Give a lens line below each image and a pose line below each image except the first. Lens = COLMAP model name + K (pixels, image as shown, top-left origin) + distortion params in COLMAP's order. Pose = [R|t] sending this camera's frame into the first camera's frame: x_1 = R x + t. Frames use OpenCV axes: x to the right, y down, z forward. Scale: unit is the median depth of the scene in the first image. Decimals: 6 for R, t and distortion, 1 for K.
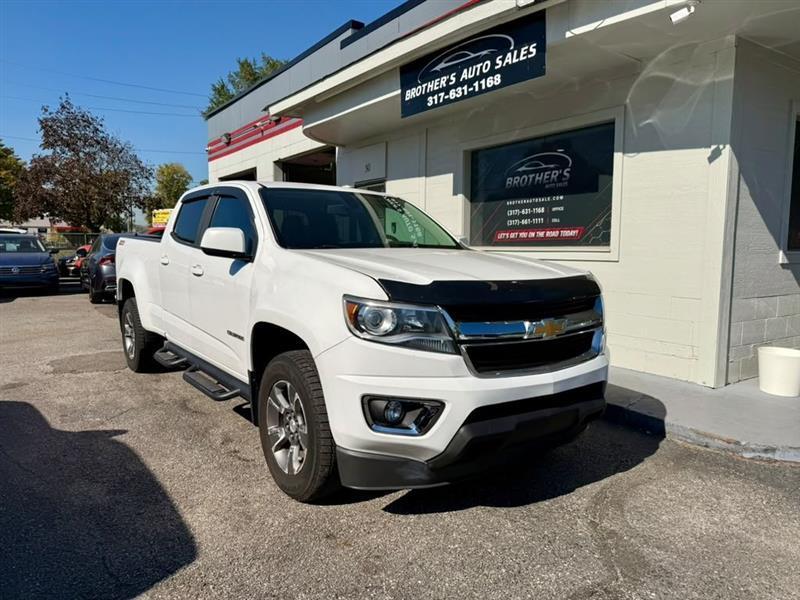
lens RADIAL K [[569.8, 0, 393.3], [0, 569.8, 302.8], [0, 0, 1]] dist [0.038885, -0.057871]
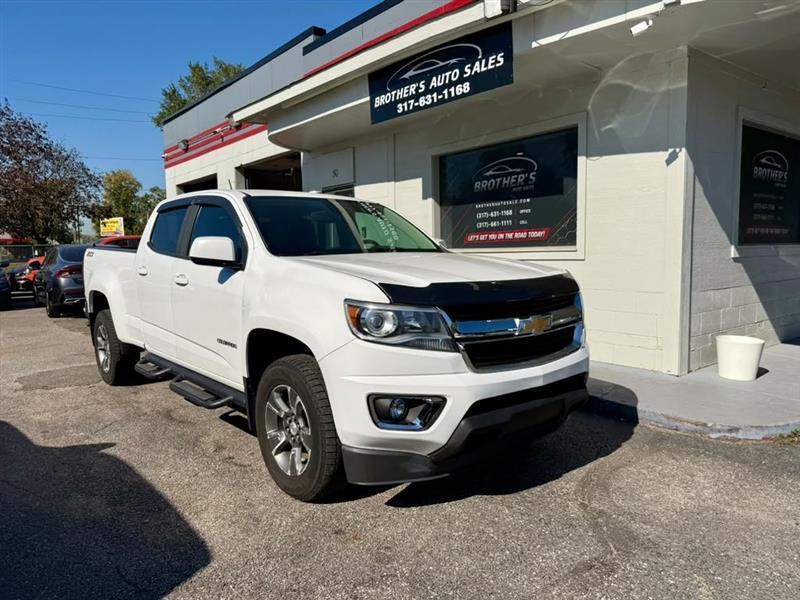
lens RADIAL K [[569.8, 0, 399.0], [0, 569.8, 306.5], [0, 0, 1]] dist [0.038885, -0.057871]
pose [[0.996280, -0.032786, 0.079689, -0.032394], [0.032759, 0.999462, 0.001641, 0.000441], [-0.079700, 0.000976, 0.996818, -0.020025]]
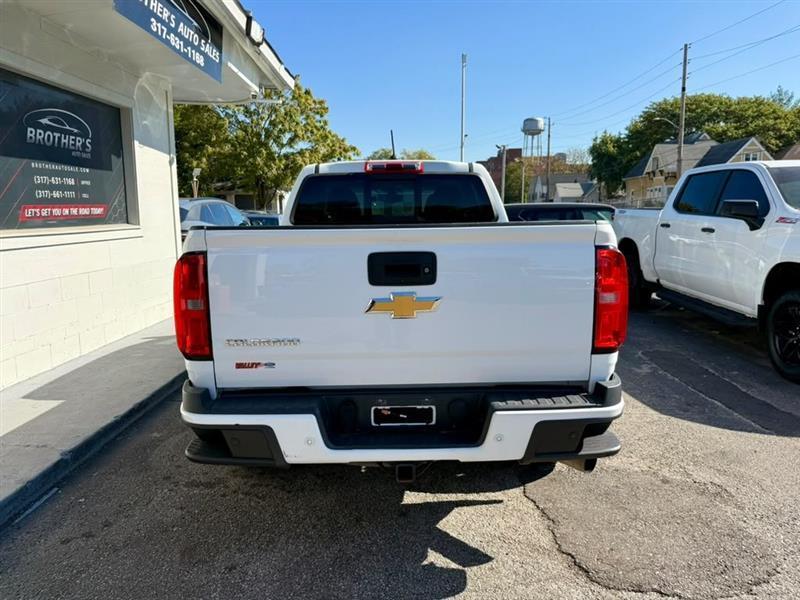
lens RADIAL K [[570.2, 0, 398.4], [0, 570.2, 298.3], [0, 0, 1]] dist [0.037933, -0.059889]
pose [[-0.819201, -0.087187, 0.566840, -0.662762], [0.057047, 0.971087, 0.231810, -0.180797], [-0.570661, 0.222236, -0.790542, 1.567239]]
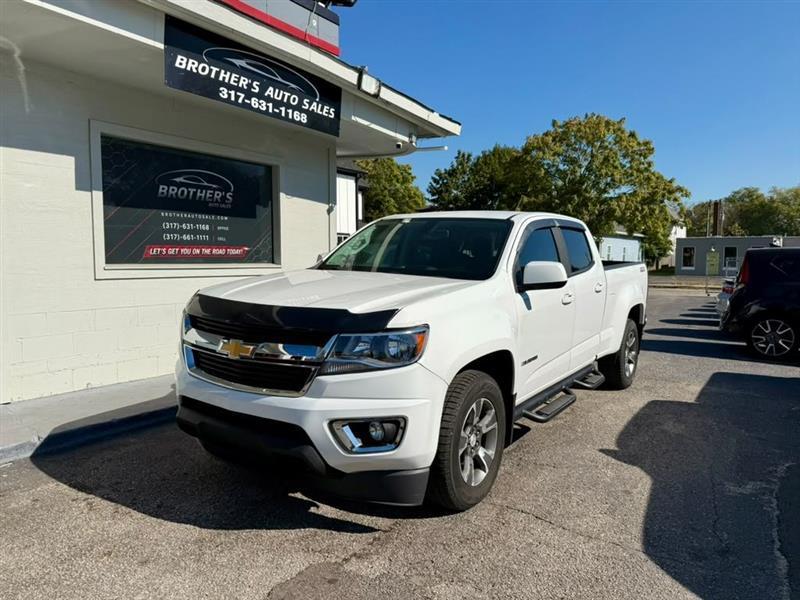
lens RADIAL K [[569.8, 0, 402.0], [0, 569.8, 301.1], [0, 0, 1]] dist [0.038885, -0.057871]
pose [[-0.378683, -0.076585, 0.922353, -0.889110], [0.082527, 0.989807, 0.116068, -0.134823], [-0.921840, 0.120072, -0.368502, 1.181381]]
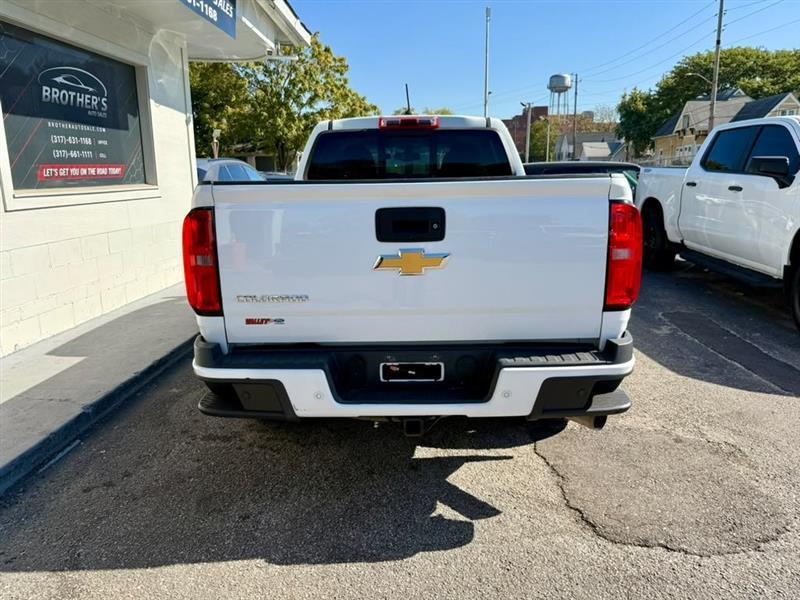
lens RADIAL K [[569.8, 0, 399.9], [0, 569.8, 297.6], [0, 0, 1]] dist [0.038885, -0.057871]
pose [[-0.798633, -0.125756, 0.588533, -0.668785], [0.064379, 0.954460, 0.291309, -0.175575], [-0.598365, 0.270538, -0.754167, 1.561253]]
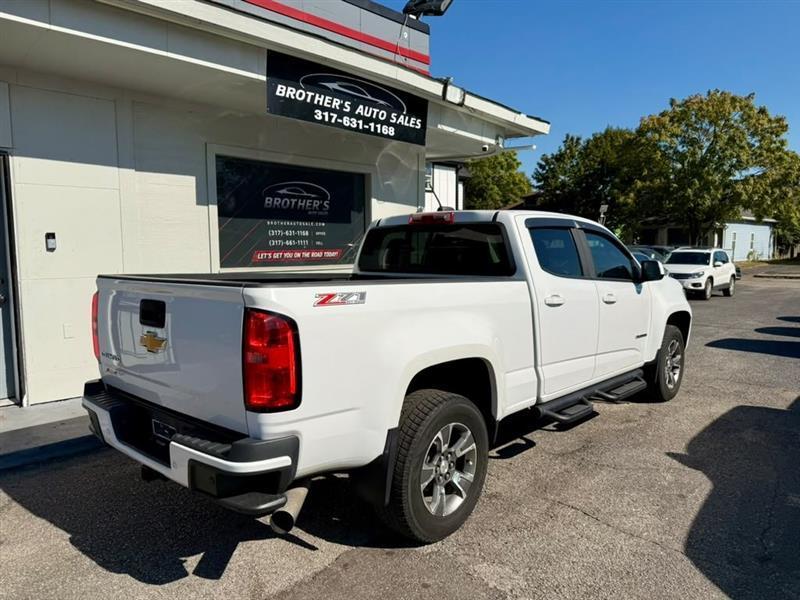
lens RADIAL K [[569.8, 0, 404.3], [0, 569.8, 302.1], [0, 0, 1]] dist [0.038885, -0.057871]
pose [[-0.207005, -0.098809, 0.973337, -0.962644], [0.097340, 0.987870, 0.120986, -0.160687], [-0.973485, 0.119790, -0.194876, 1.156328]]
